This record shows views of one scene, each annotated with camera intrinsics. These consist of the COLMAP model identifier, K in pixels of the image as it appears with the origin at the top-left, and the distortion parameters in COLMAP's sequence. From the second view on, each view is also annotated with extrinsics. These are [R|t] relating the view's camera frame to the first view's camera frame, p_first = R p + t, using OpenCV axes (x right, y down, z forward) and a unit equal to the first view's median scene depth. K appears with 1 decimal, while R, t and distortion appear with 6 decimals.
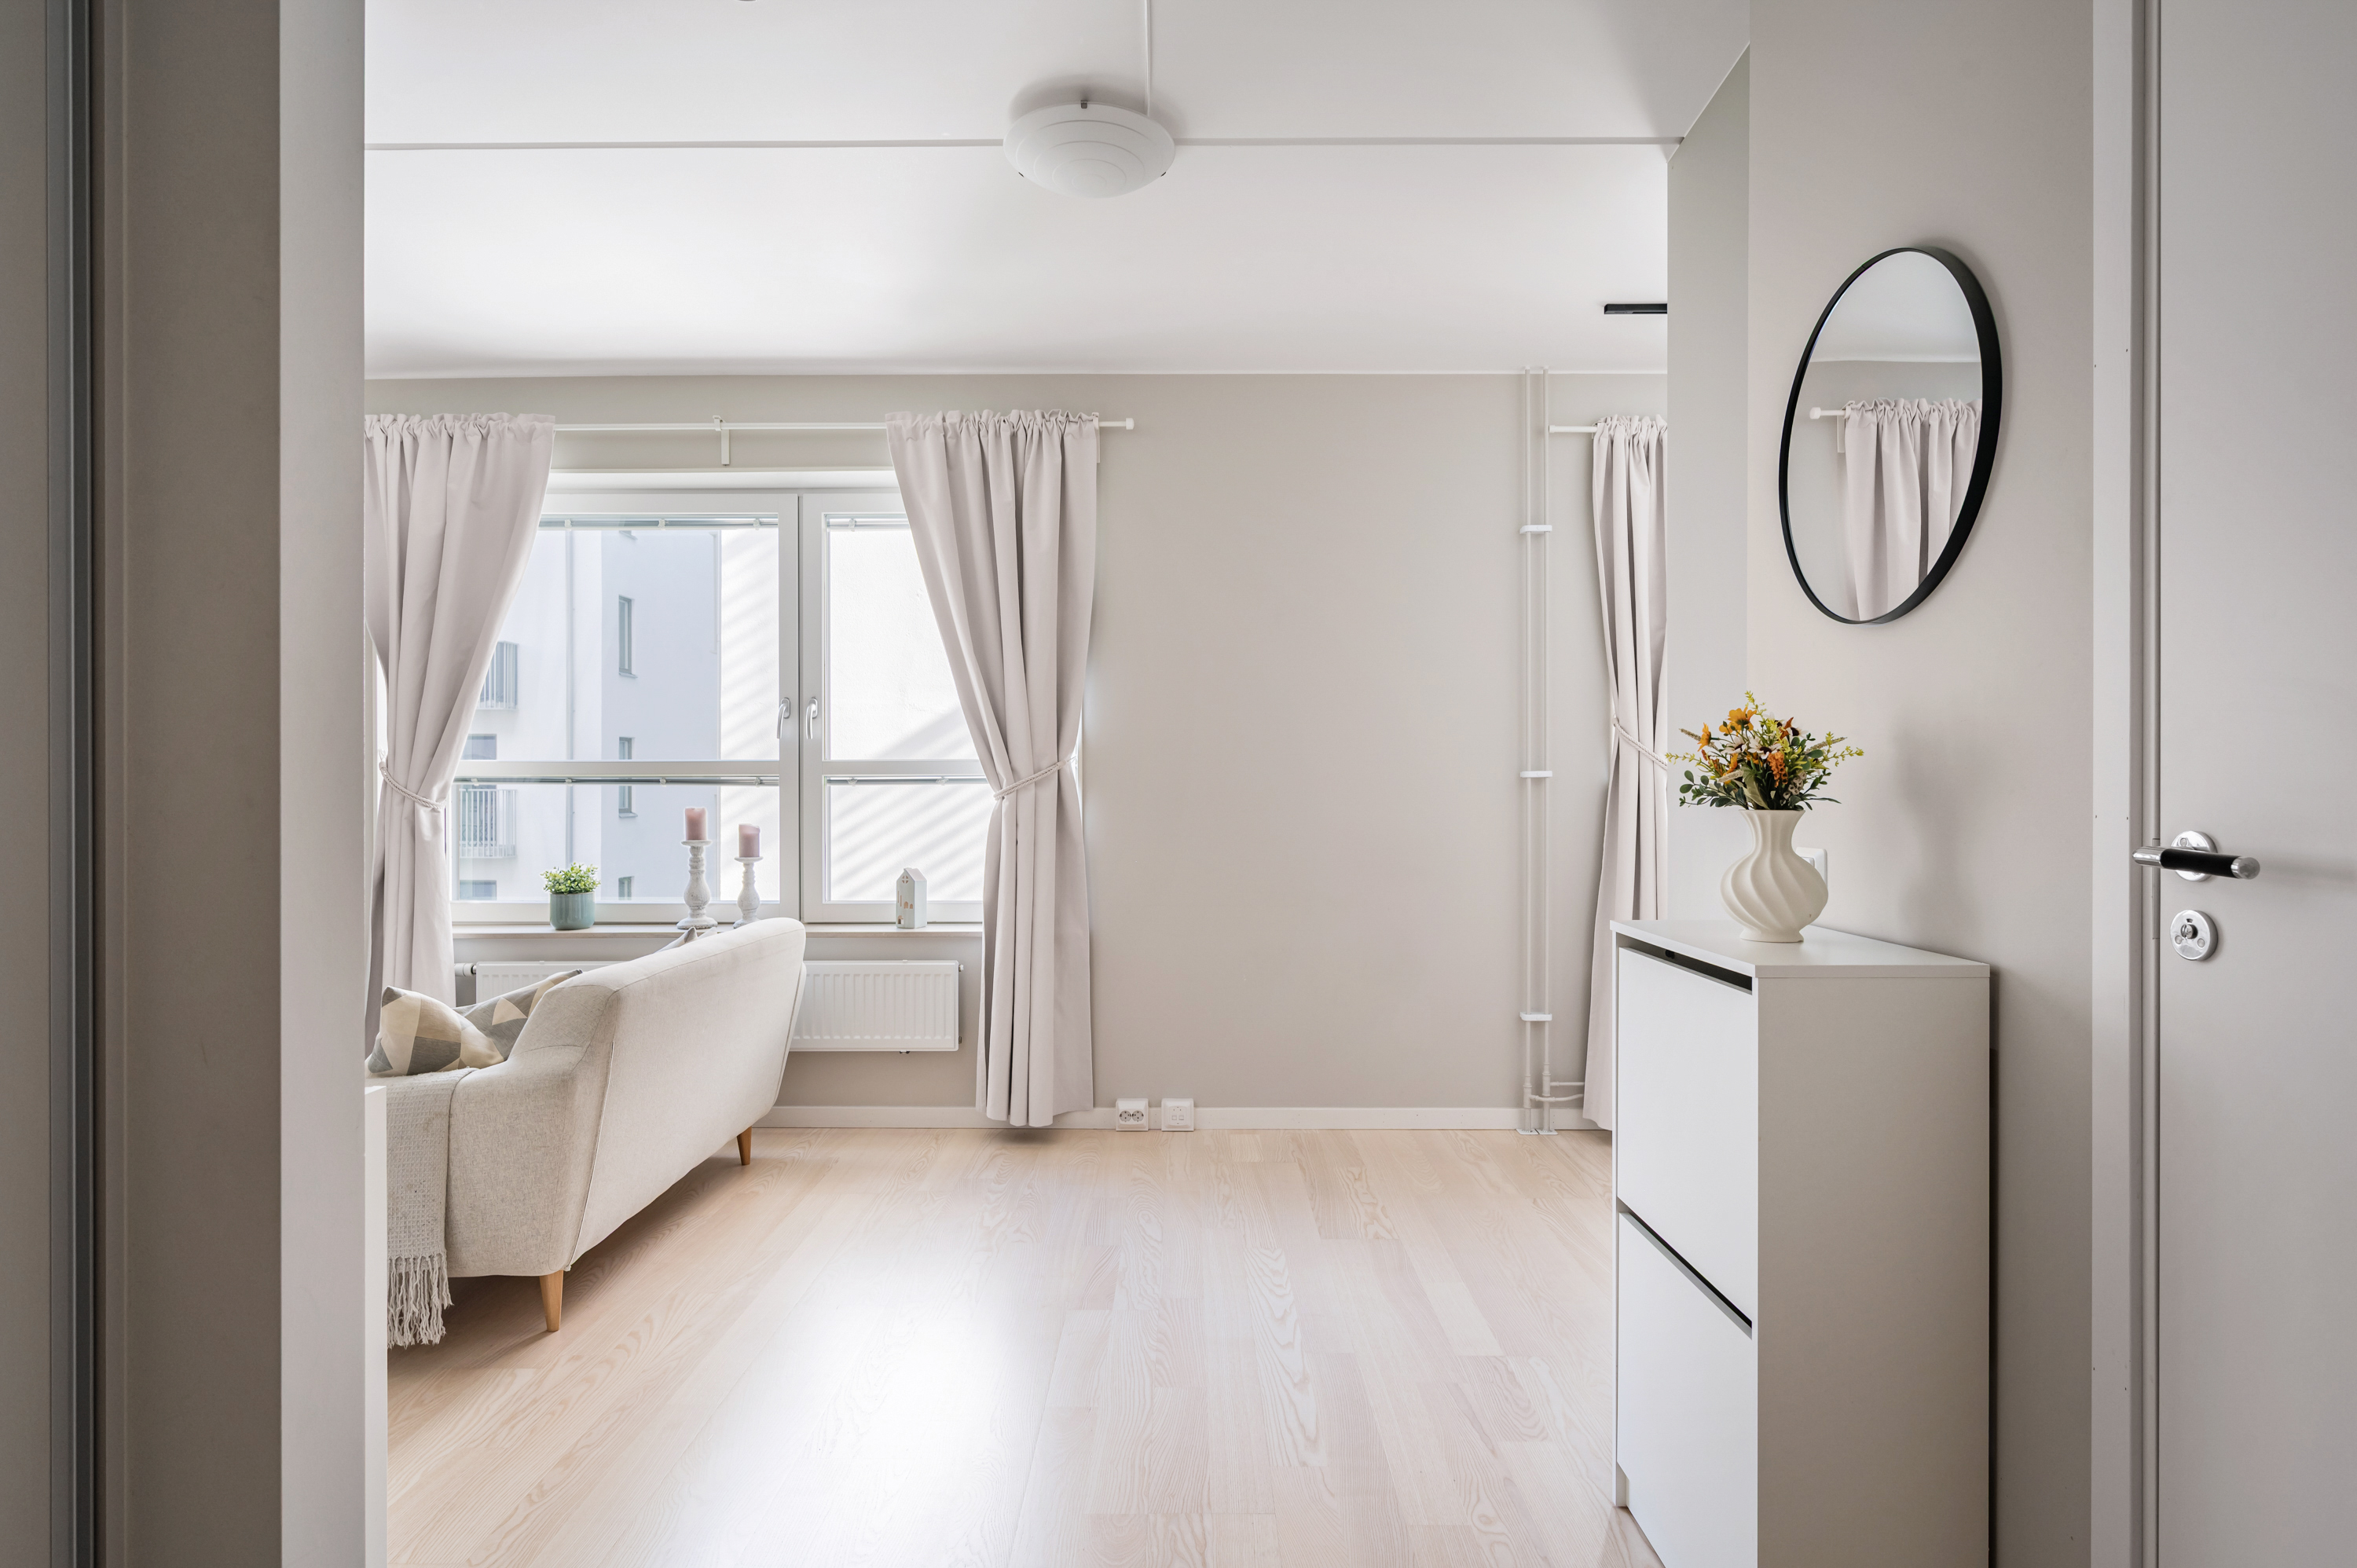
lens RADIAL K [[1189.4, 0, 1157.0], [0, 1189.4, 791.6], [0, 0, 1]] dist [-0.004818, 0.002003]
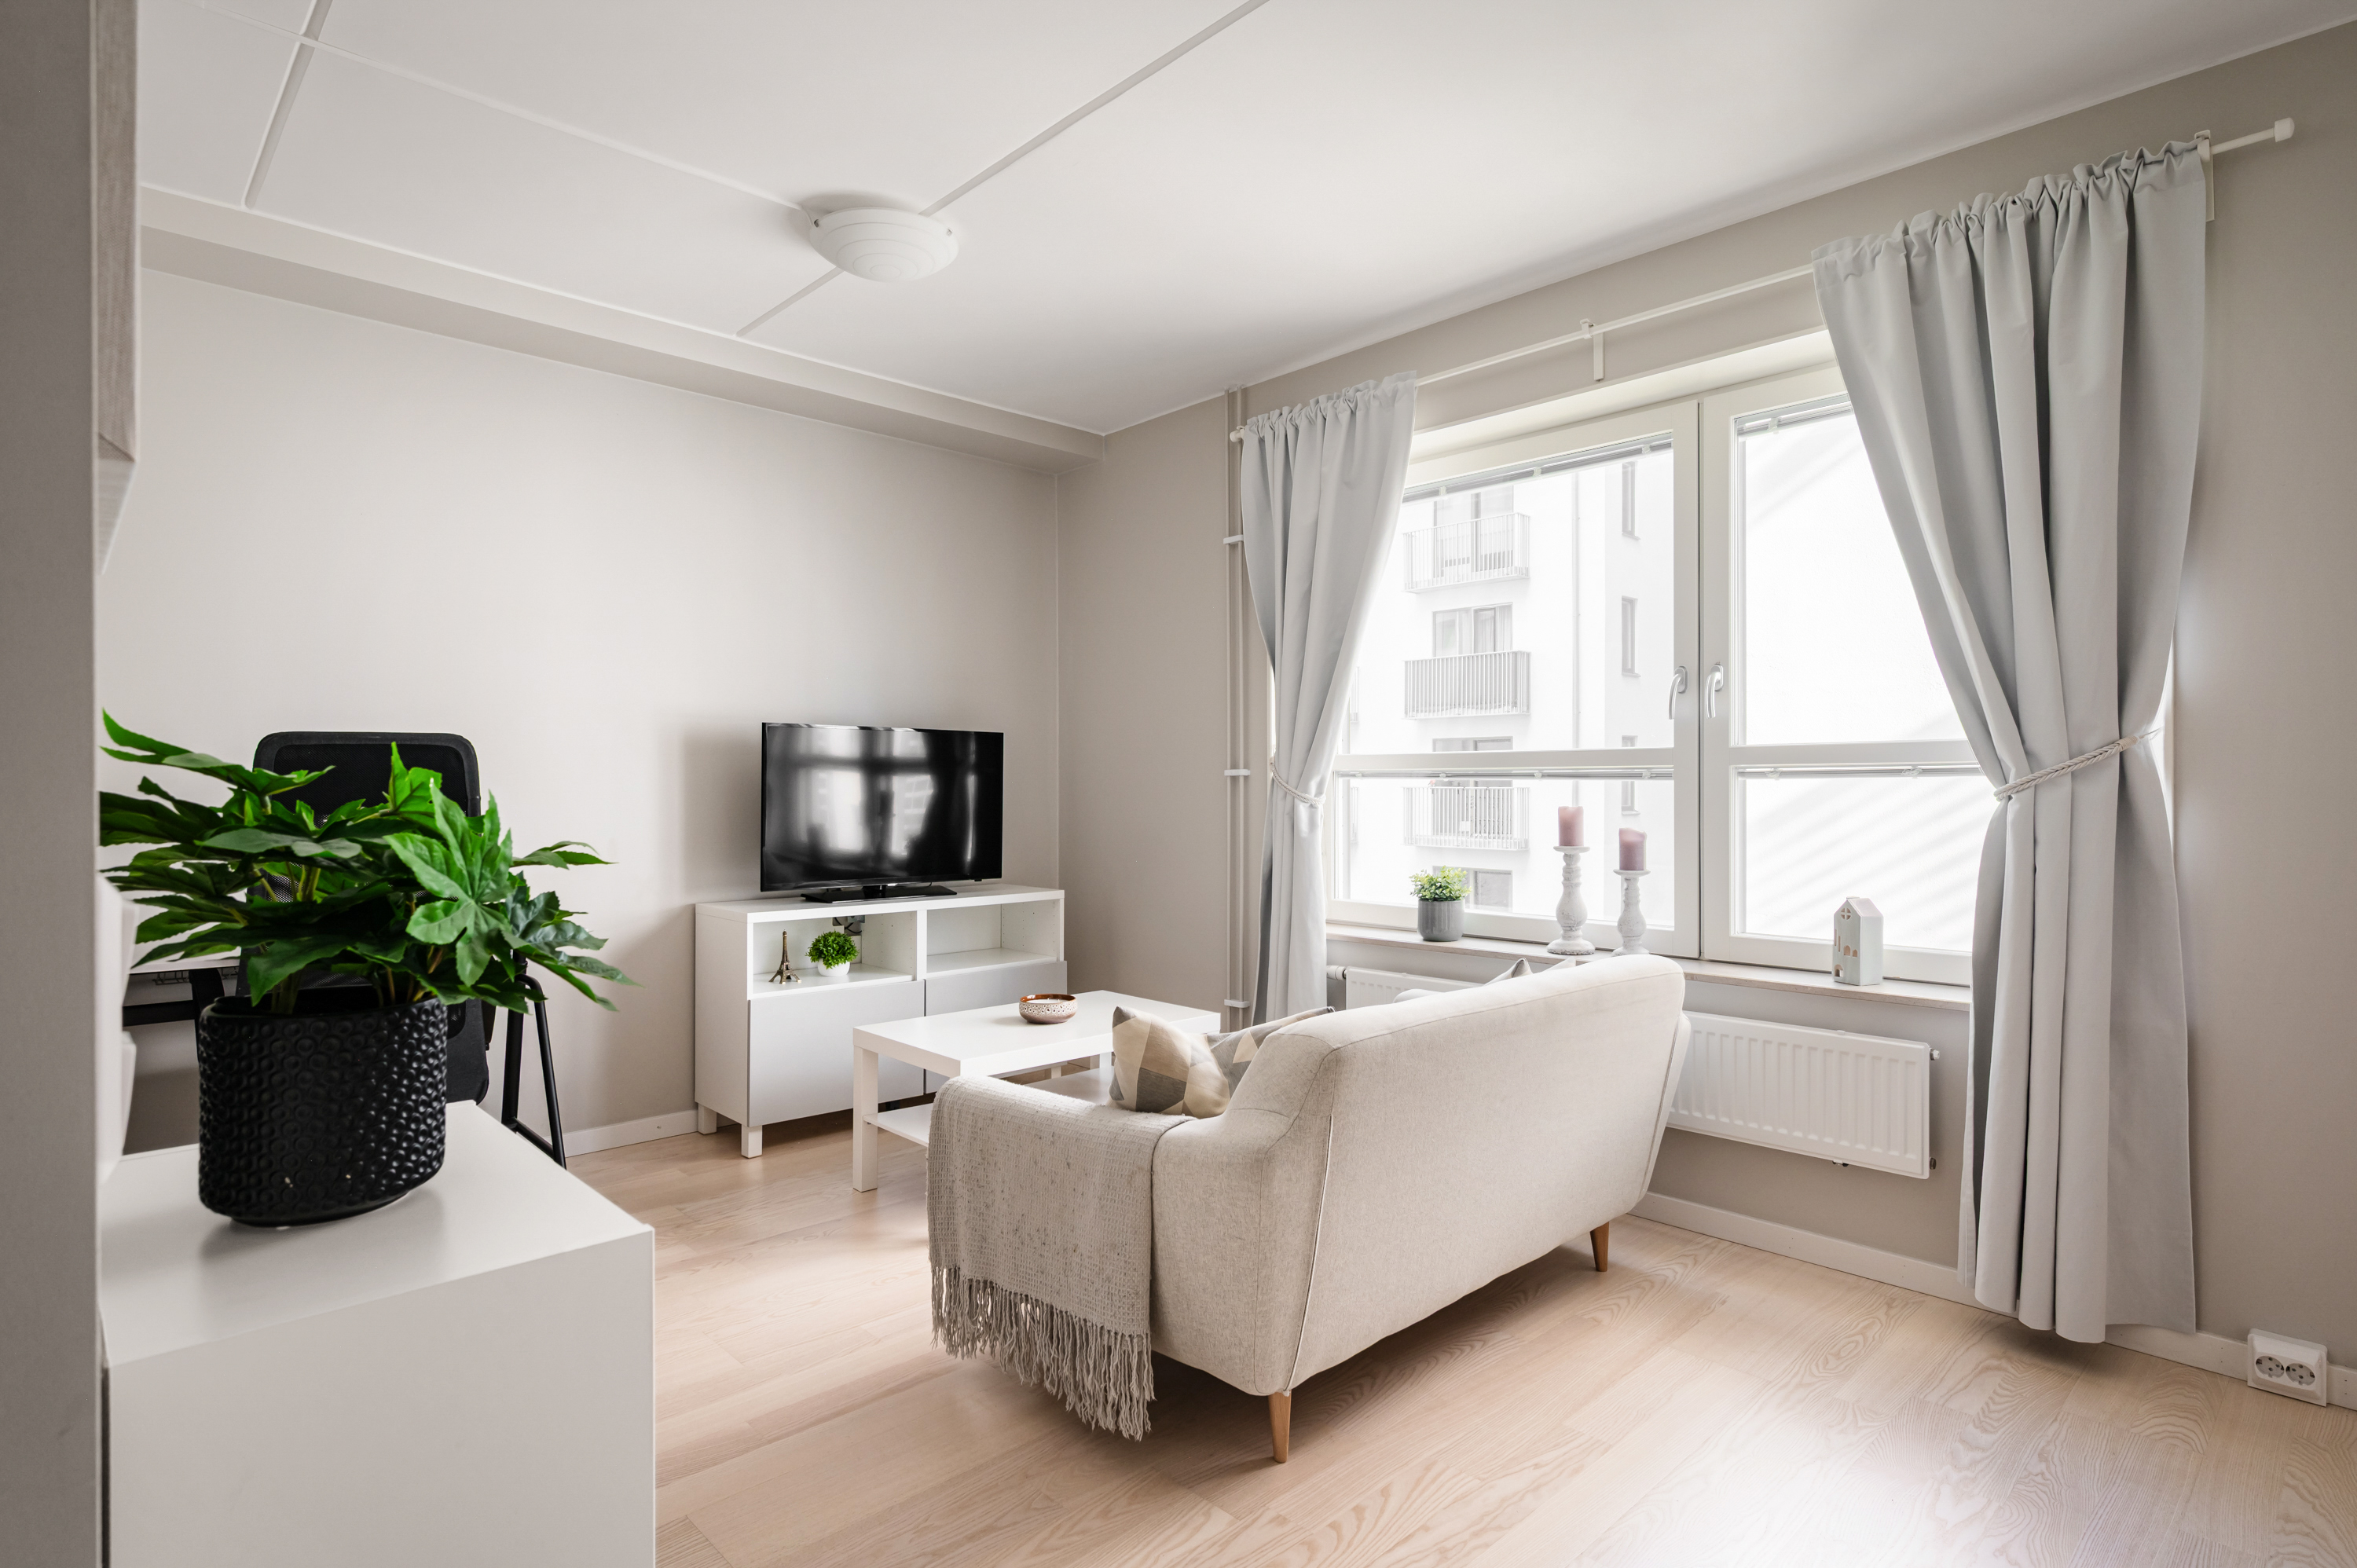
lens RADIAL K [[1189.4, 0, 1183.2], [0, 1189.4, 788.6], [0, 0, 1]] dist [-0.004818, 0.002003]
pose [[0.707706, 0.001126, -0.706506, 0.005540], [-0.001976, 0.999998, -0.000386, 0.001874], [0.706504, 0.001669, 0.707707, 0.239624]]
